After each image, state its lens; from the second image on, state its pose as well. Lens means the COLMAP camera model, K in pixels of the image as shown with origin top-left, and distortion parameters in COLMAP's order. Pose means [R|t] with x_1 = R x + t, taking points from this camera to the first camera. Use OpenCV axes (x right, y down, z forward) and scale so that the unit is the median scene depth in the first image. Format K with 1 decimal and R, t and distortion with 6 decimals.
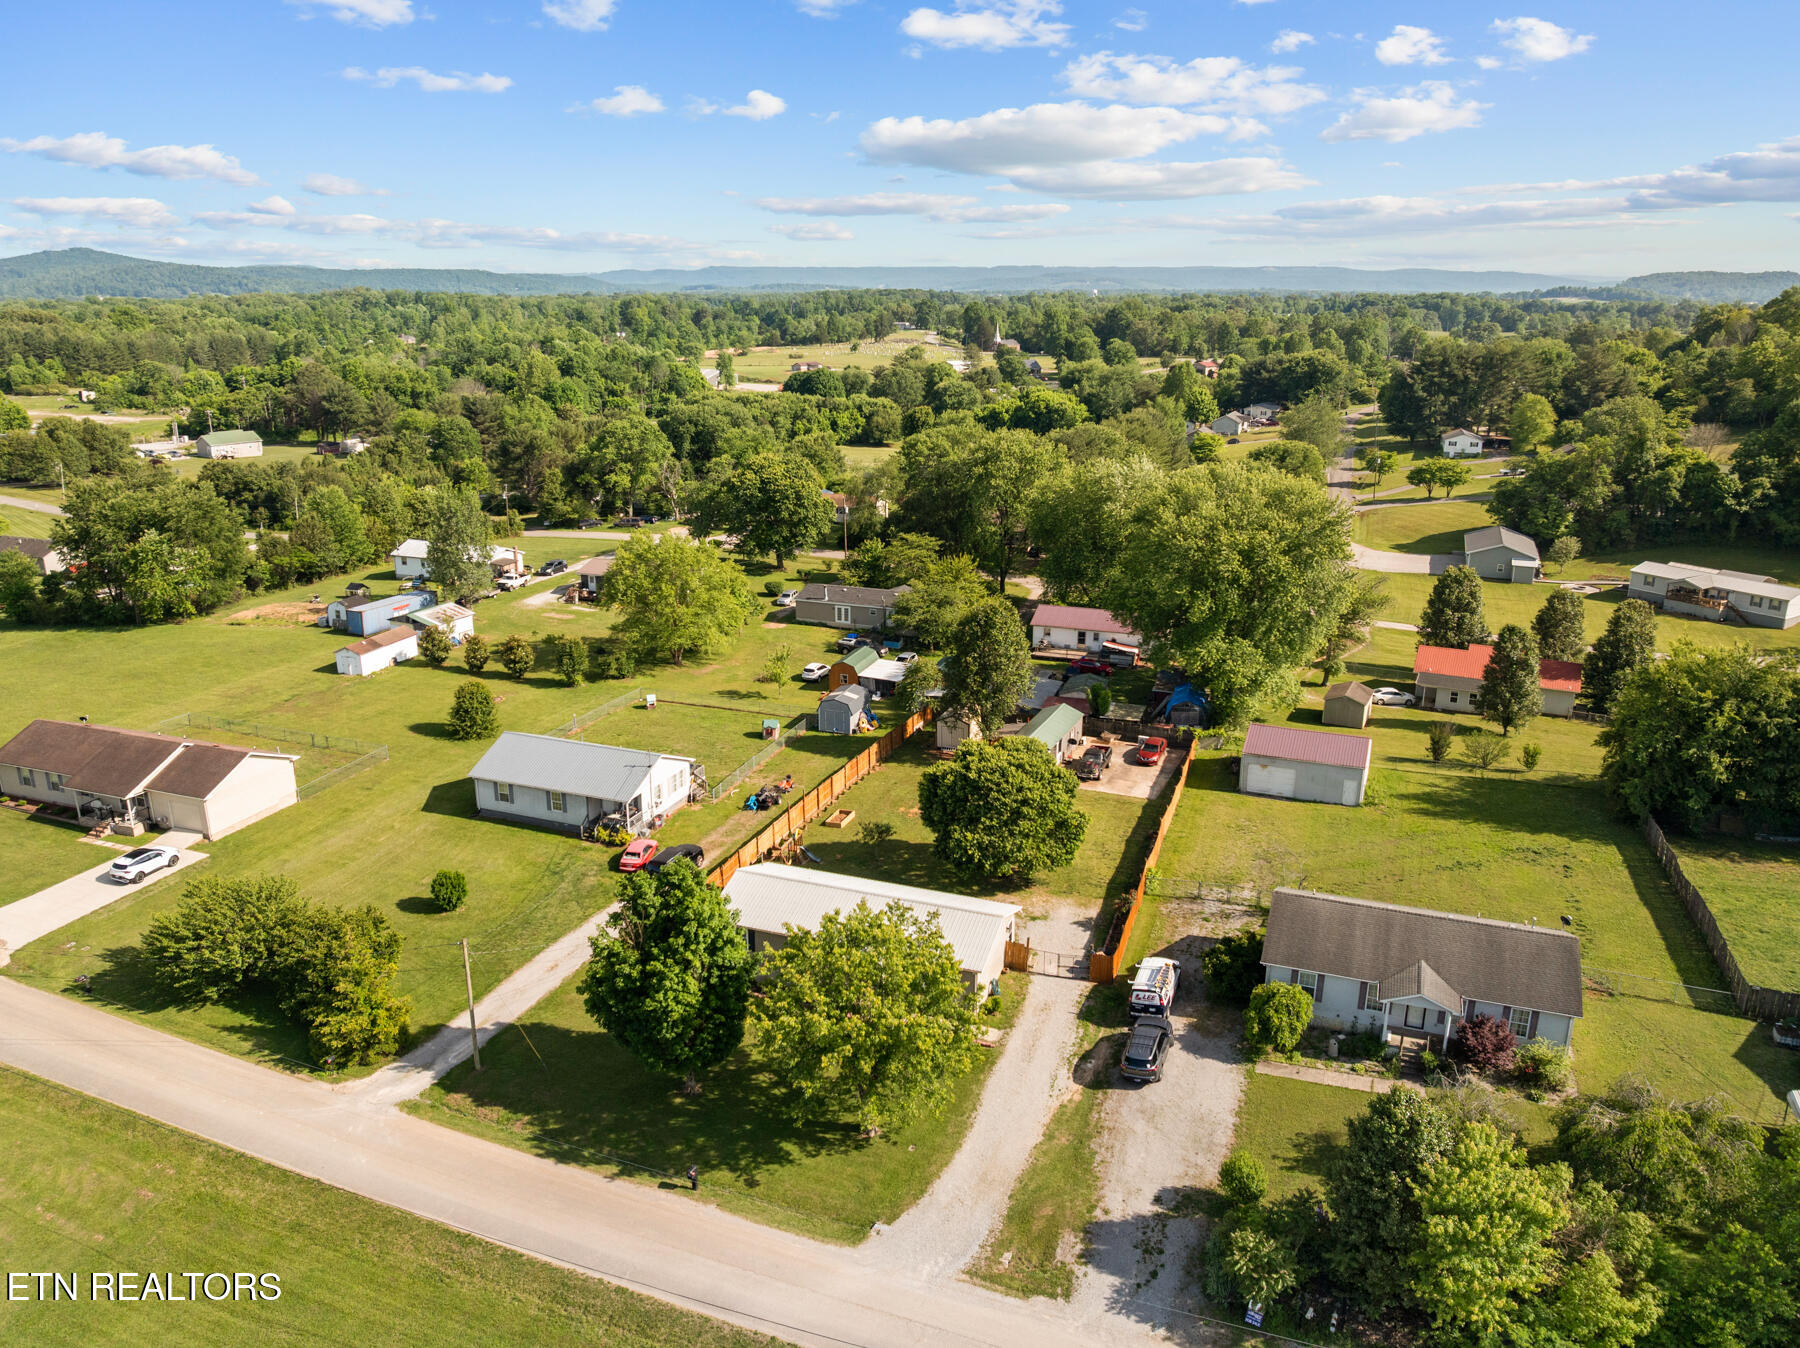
lens RADIAL K [[1301.5, 0, 900.0], [0, 1301.5, 674.0], [0, 0, 1]] dist [-0.028553, 0.003688]
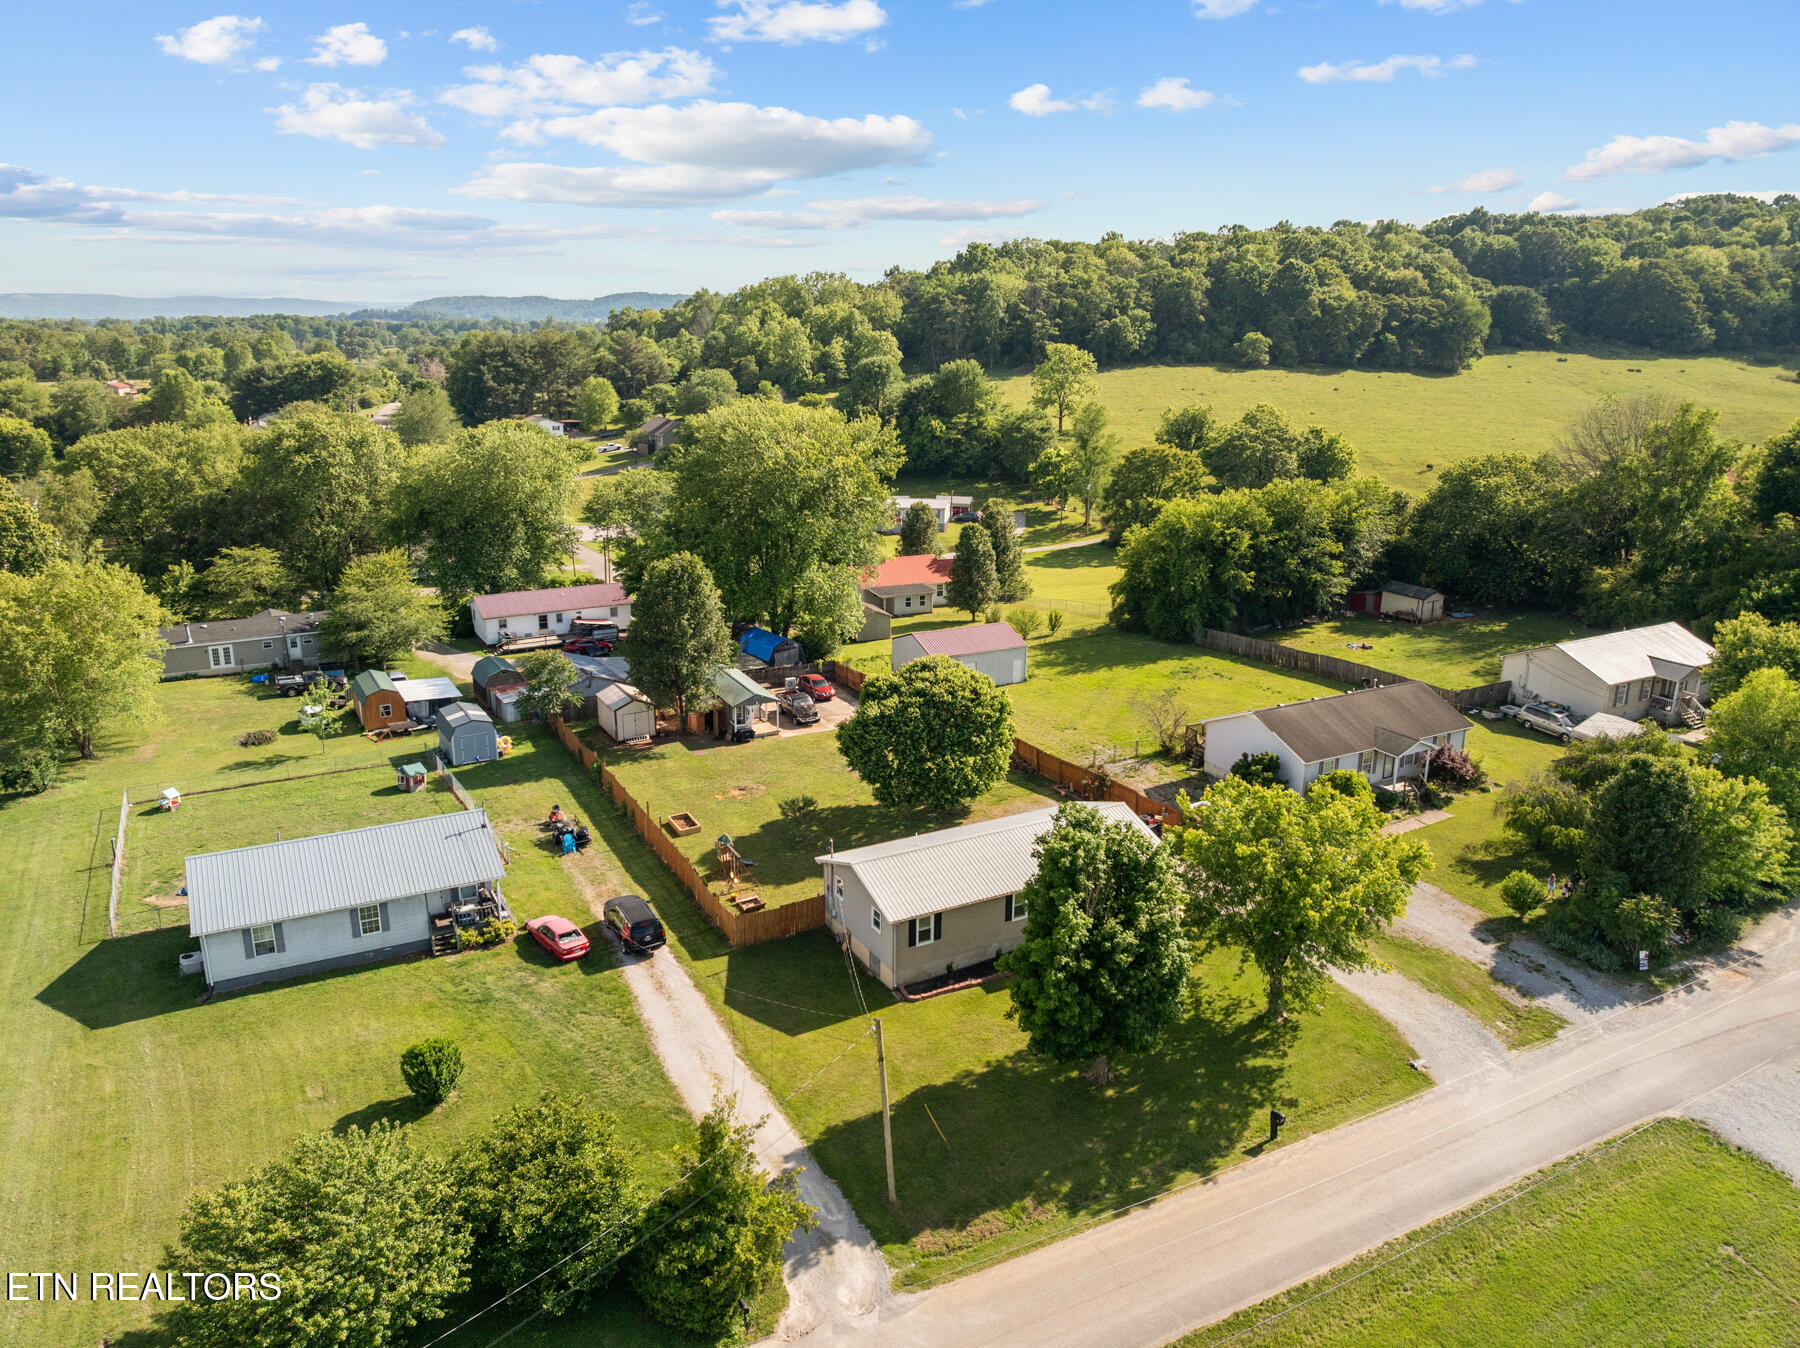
lens RADIAL K [[1280.5, 0, 900.0], [0, 1280.5, 674.0], [0, 0, 1]] dist [-0.038200, 0.000657]
pose [[0.635167, -0.203136, 0.745184, -0.398440], [0.216393, 0.972959, 0.080782, -0.011959], [-0.741443, 0.109943, 0.661948, 0.264099]]
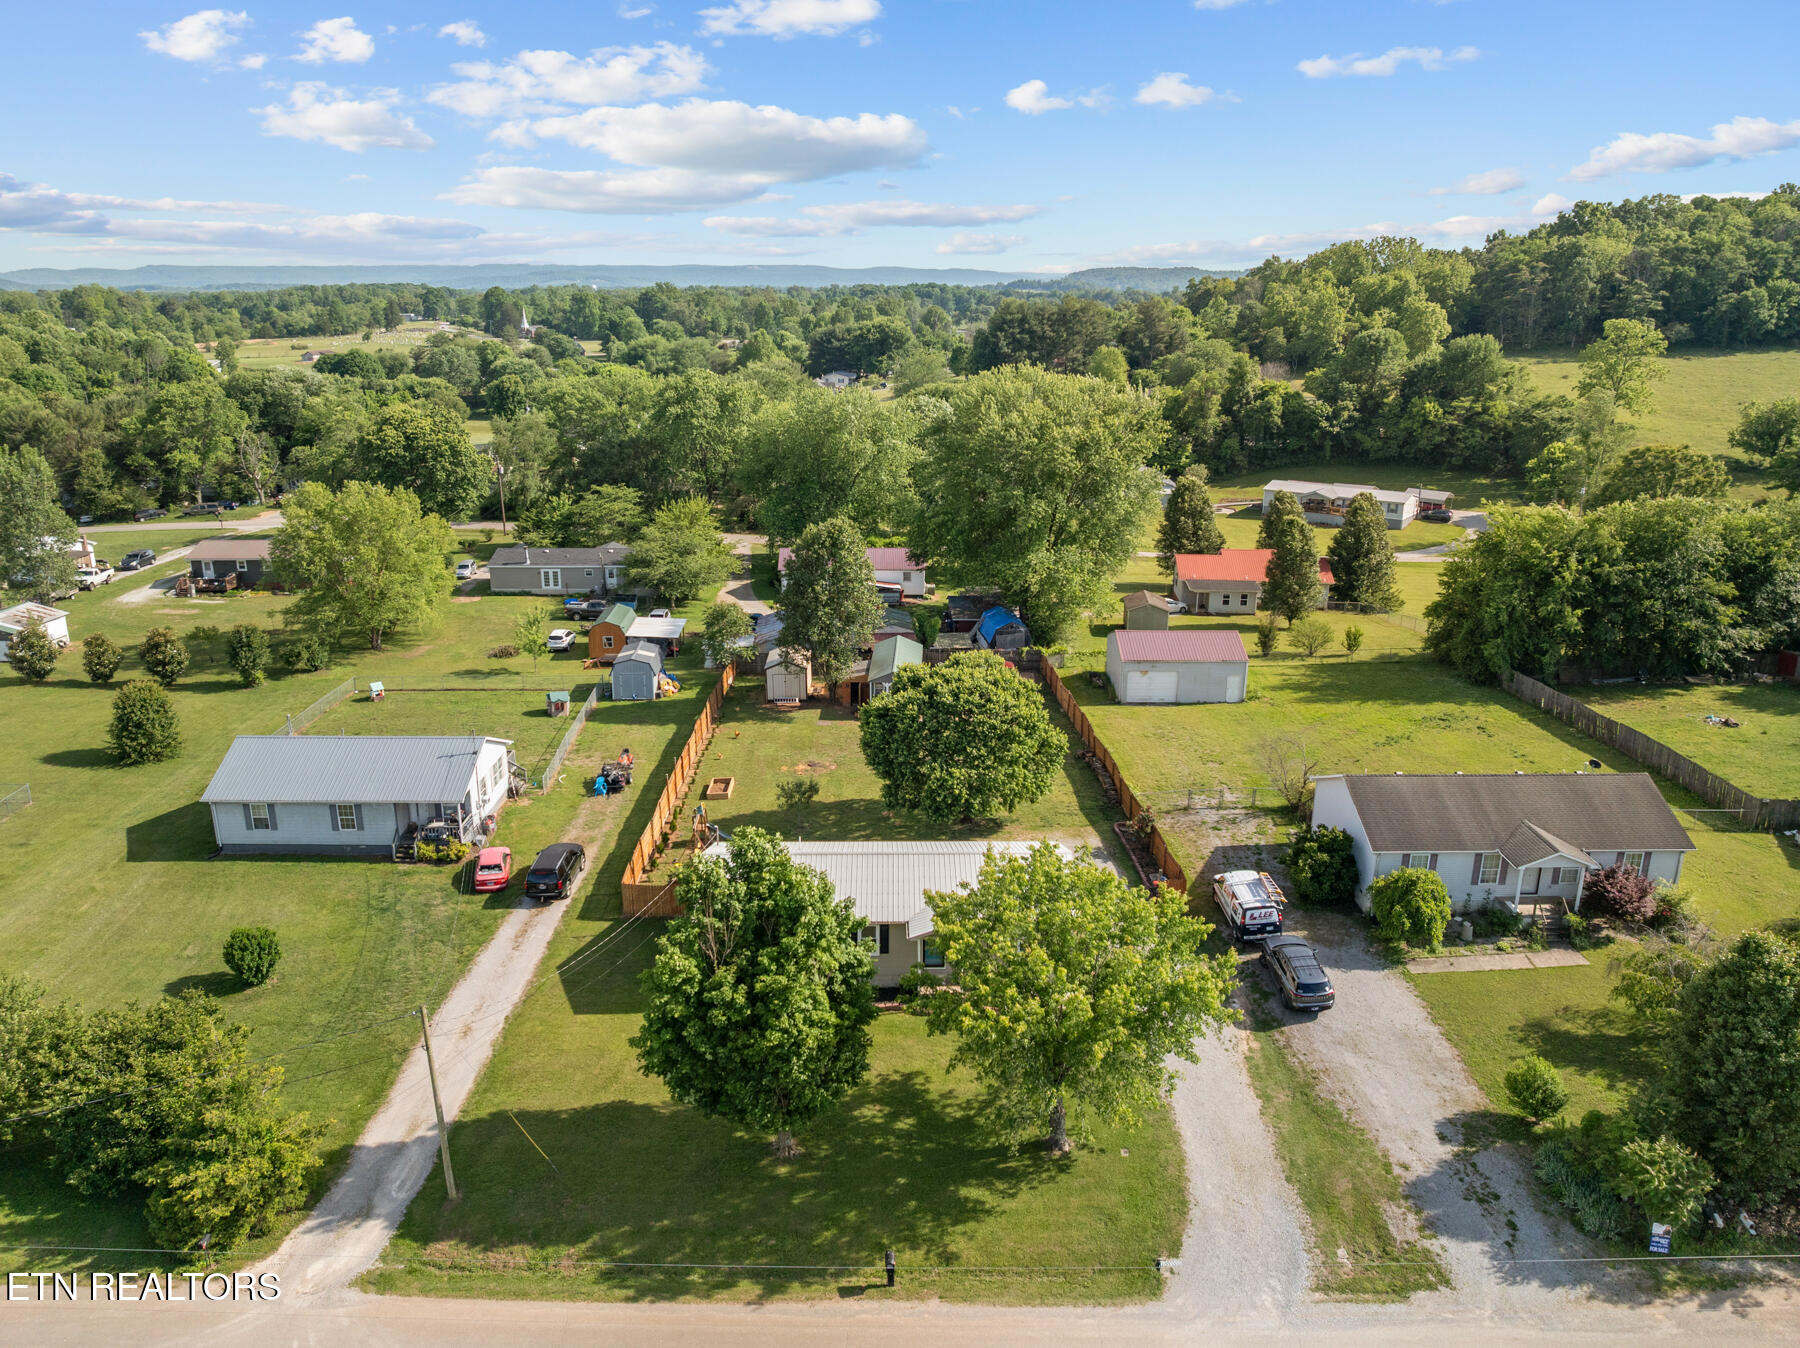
lens RADIAL K [[1280.5, 0, 900.0], [0, 1280.5, 674.0], [0, 0, 1]] dist [-0.038200, 0.000657]
pose [[0.926553, -0.106194, 0.360863, -0.164096], [0.105319, 0.994192, 0.022150, 0.025462], [-0.361120, 0.017483, 0.932356, 0.159565]]
